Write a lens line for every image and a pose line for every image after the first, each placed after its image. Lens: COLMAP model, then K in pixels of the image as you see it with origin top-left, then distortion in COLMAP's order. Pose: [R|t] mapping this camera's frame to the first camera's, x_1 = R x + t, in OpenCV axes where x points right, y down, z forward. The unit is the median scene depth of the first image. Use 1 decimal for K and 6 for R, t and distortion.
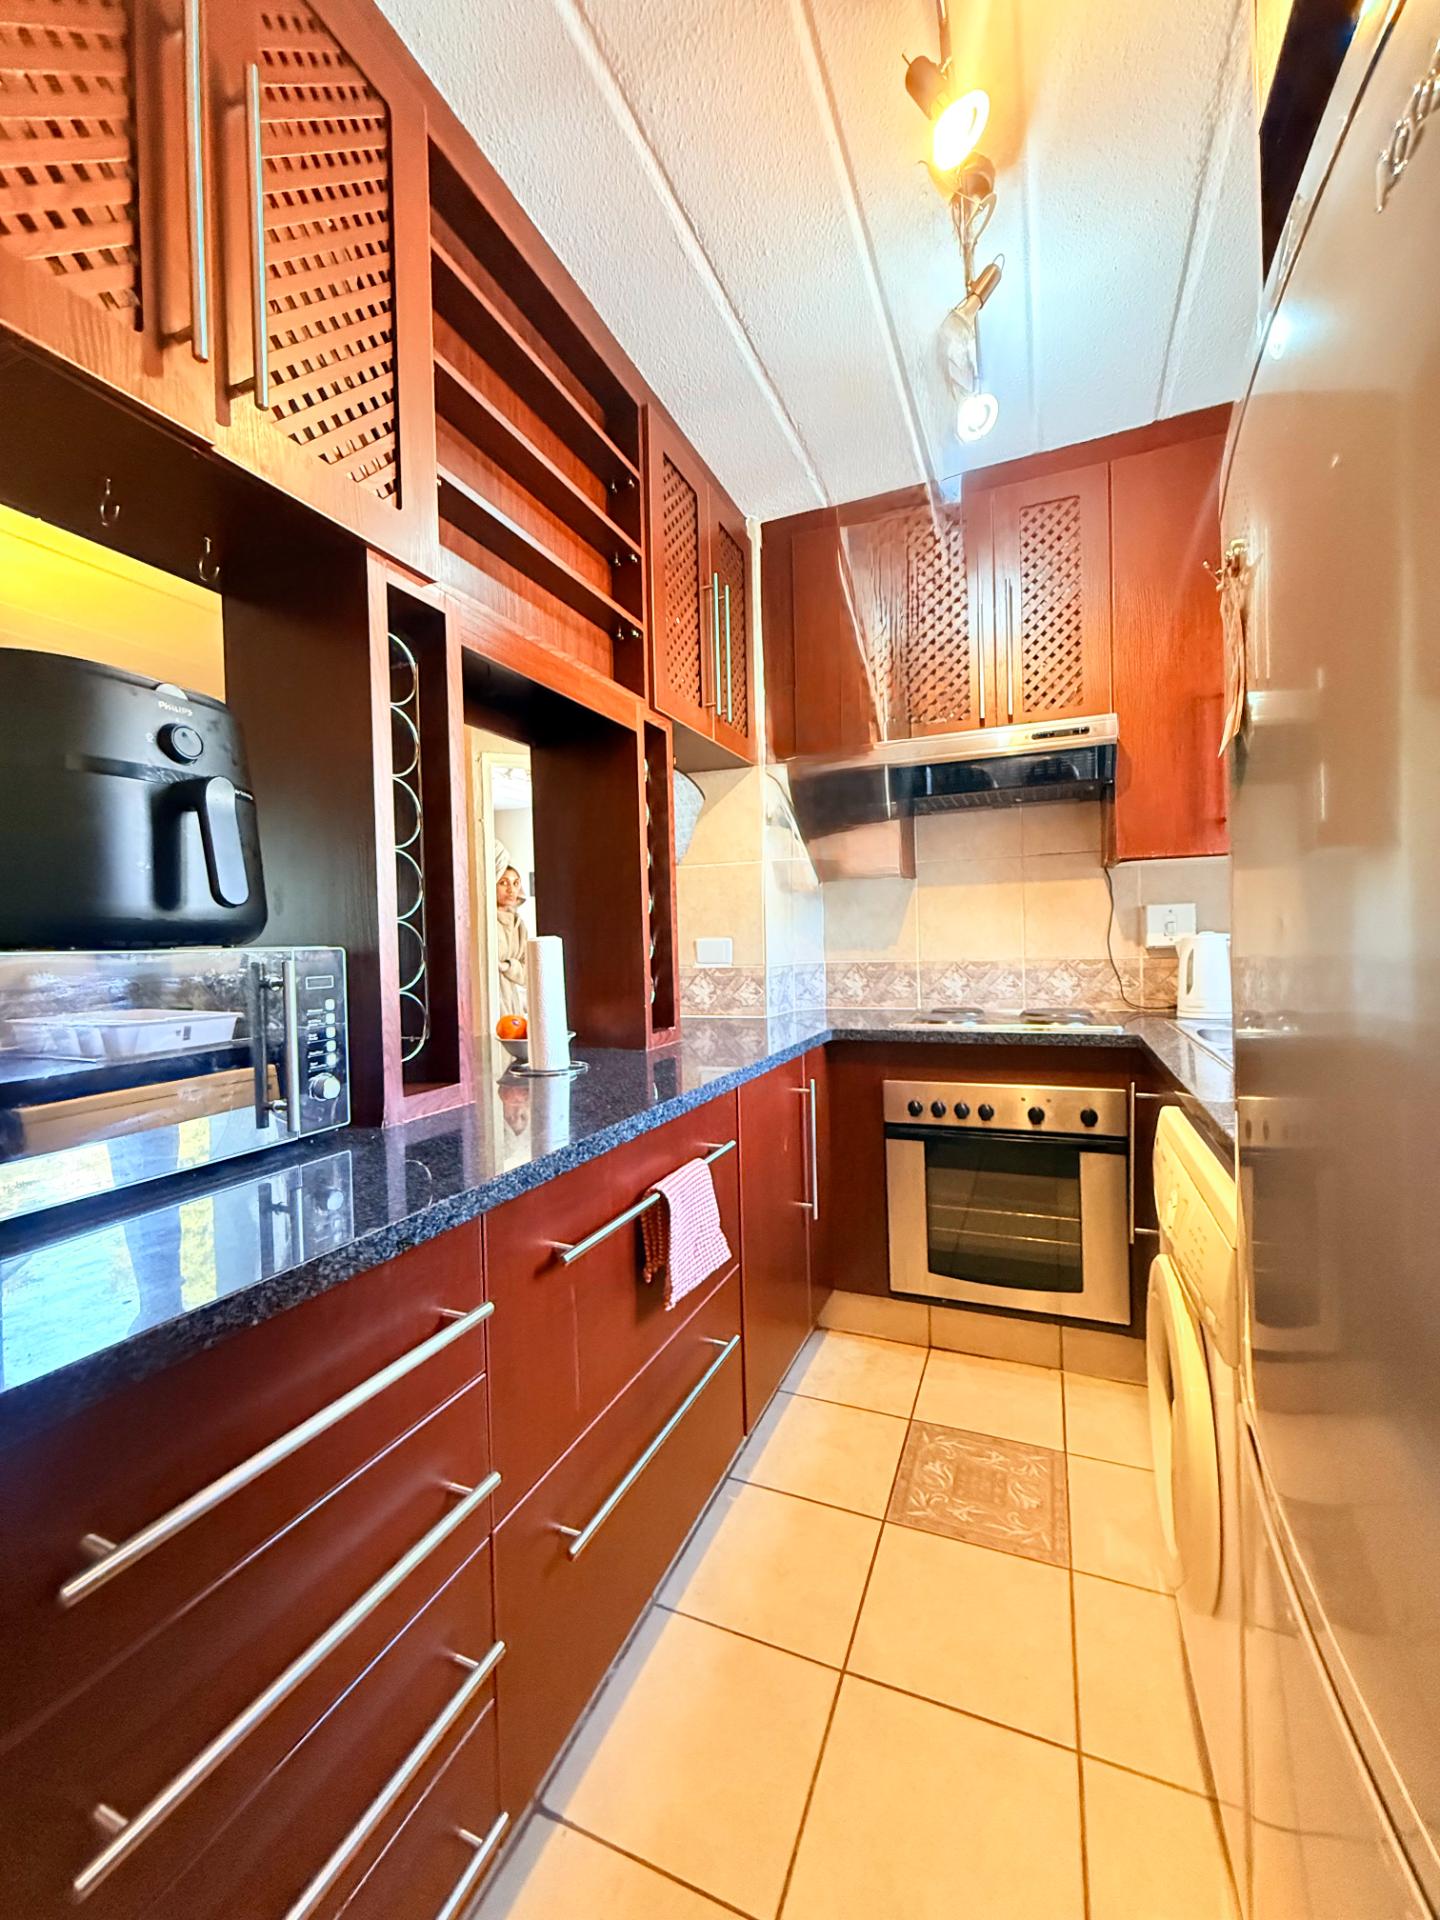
lens RADIAL K [[766.9, 0, 718.1], [0, 766.9, 956.9], [0, 0, 1]] dist [0.000953, 0.000173]
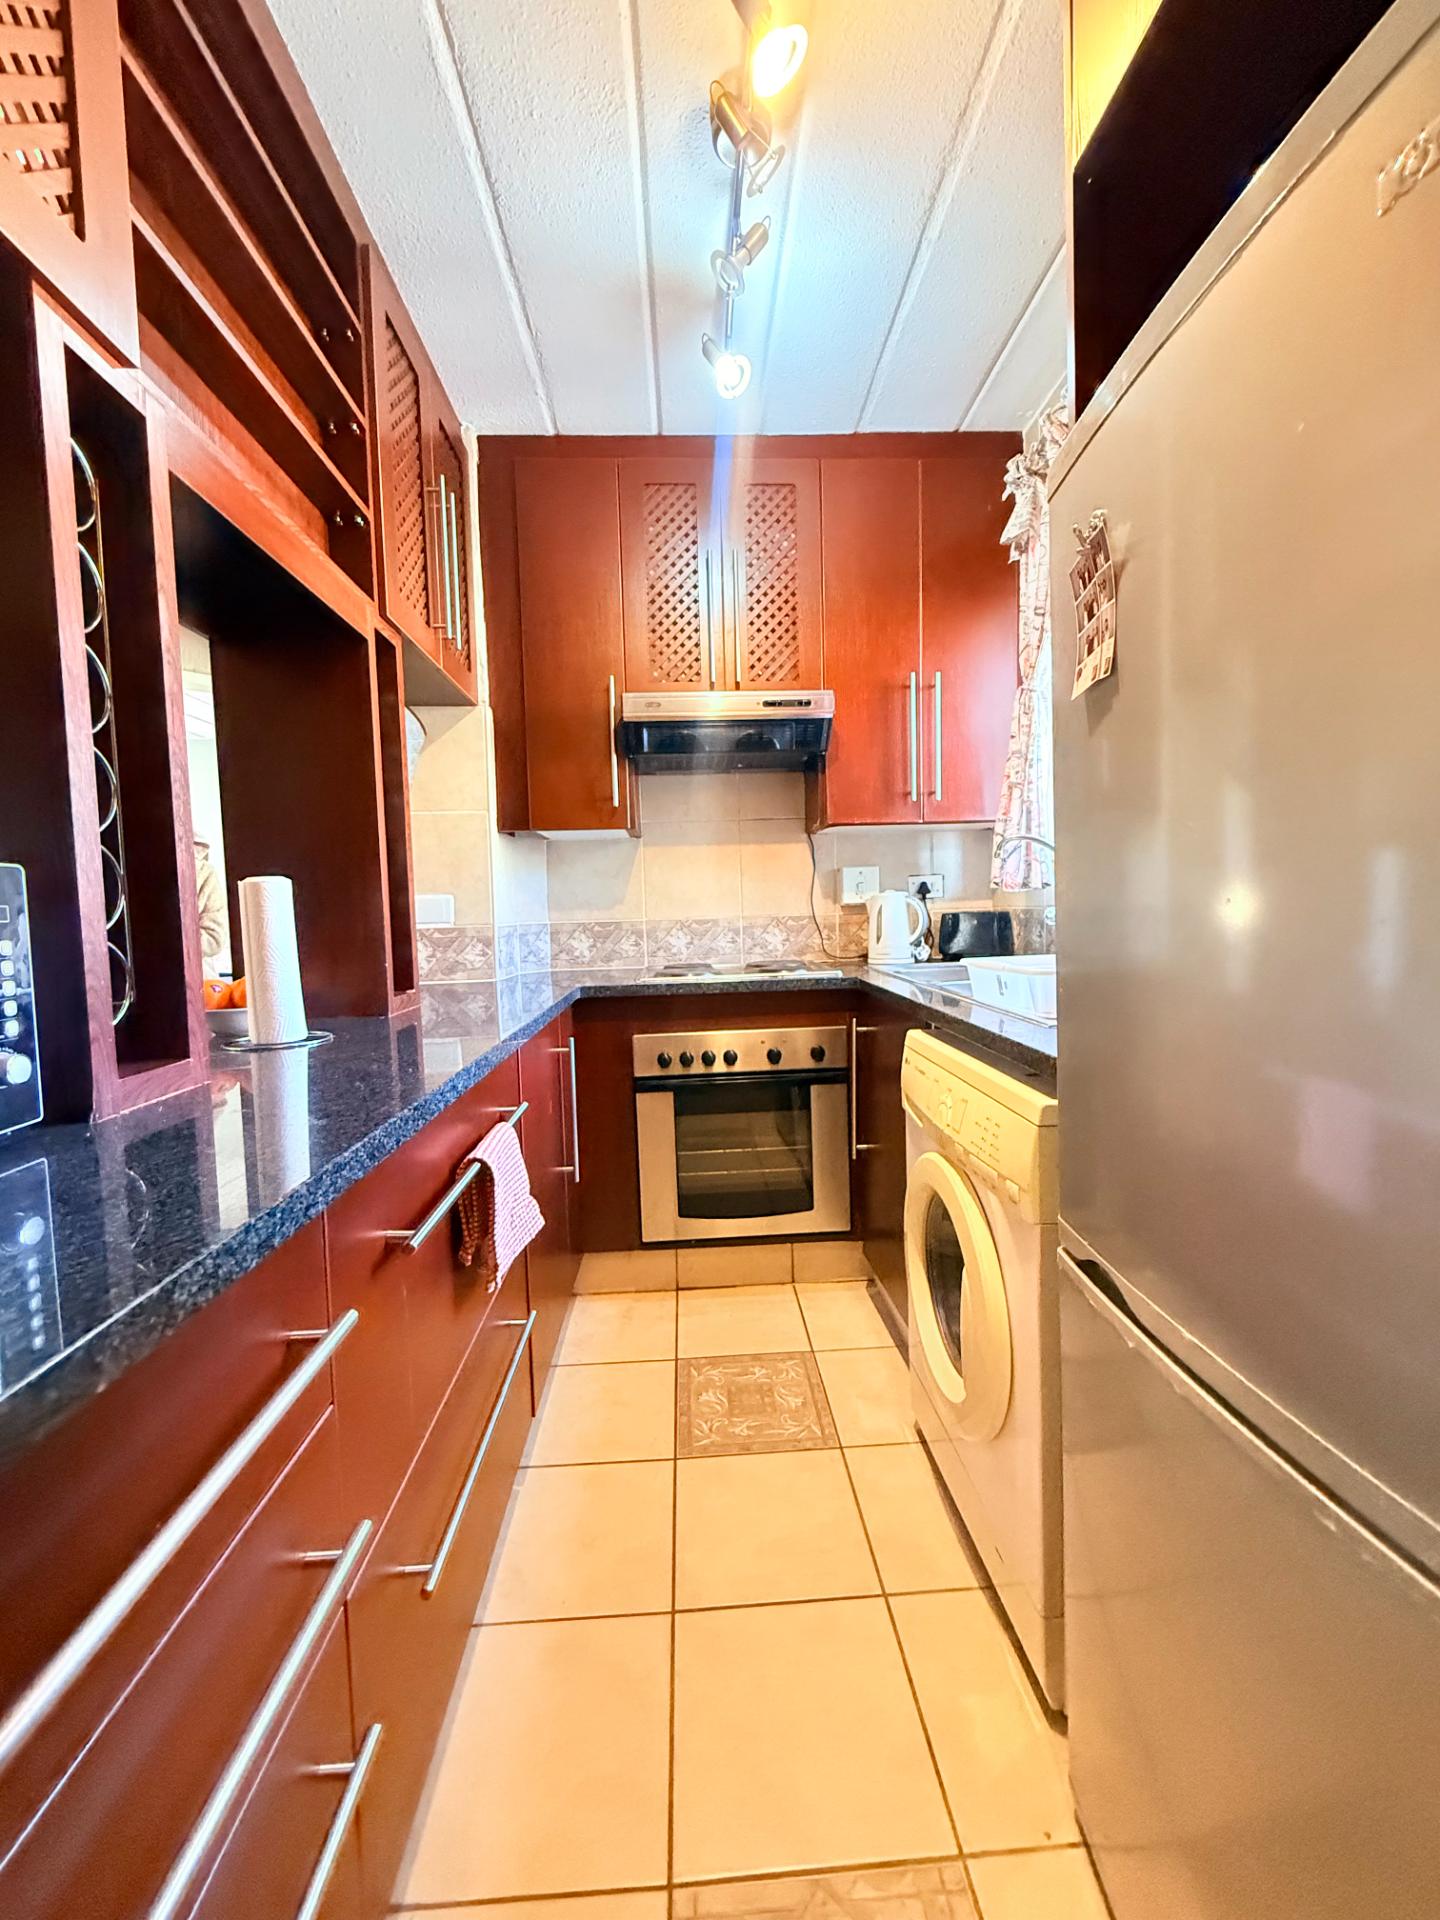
lens RADIAL K [[766.9, 0, 720.6], [0, 766.9, 956.0], [0, 0, 1]] dist [0.000953, 0.000173]
pose [[0.901297, -0.026384, 0.432397, -0.120684], [0.013544, 0.999372, 0.032748, 0.029219], [-0.432989, -0.023659, 0.901089, 0.059537]]
